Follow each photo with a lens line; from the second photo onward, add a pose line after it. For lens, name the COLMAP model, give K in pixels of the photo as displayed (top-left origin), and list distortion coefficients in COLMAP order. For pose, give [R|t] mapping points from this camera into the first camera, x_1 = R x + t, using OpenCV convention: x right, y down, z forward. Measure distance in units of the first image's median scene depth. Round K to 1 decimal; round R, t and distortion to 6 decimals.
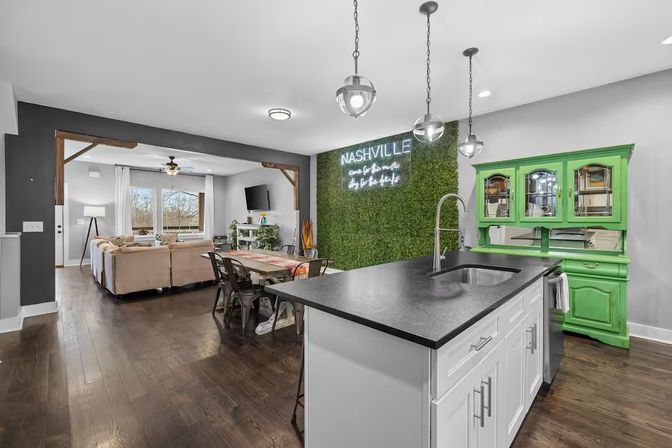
lens RADIAL K [[284.1, 0, 336.0], [0, 284.1, 224.0], [0, 0, 1]] dist [0.000771, 0.000258]
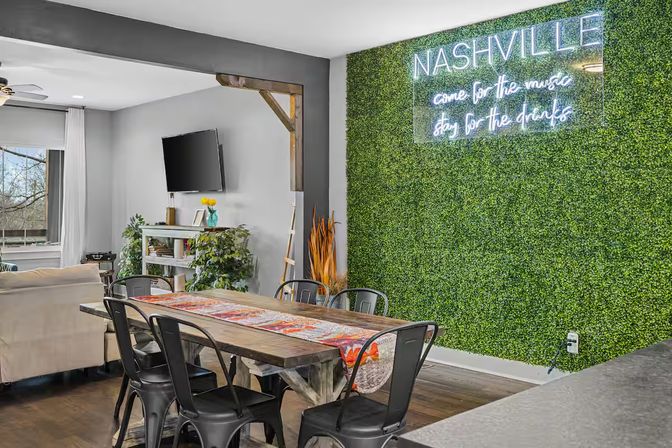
lens RADIAL K [[653.9, 0, 334.7], [0, 653.9, 206.3], [0, 0, 1]] dist [-0.003074, 0.007824]
pose [[0.999862, 0.001331, -0.016589, -0.076763], [-0.001791, 0.999613, -0.027744, -0.001563], [0.016545, 0.027770, 0.999477, 0.073213]]
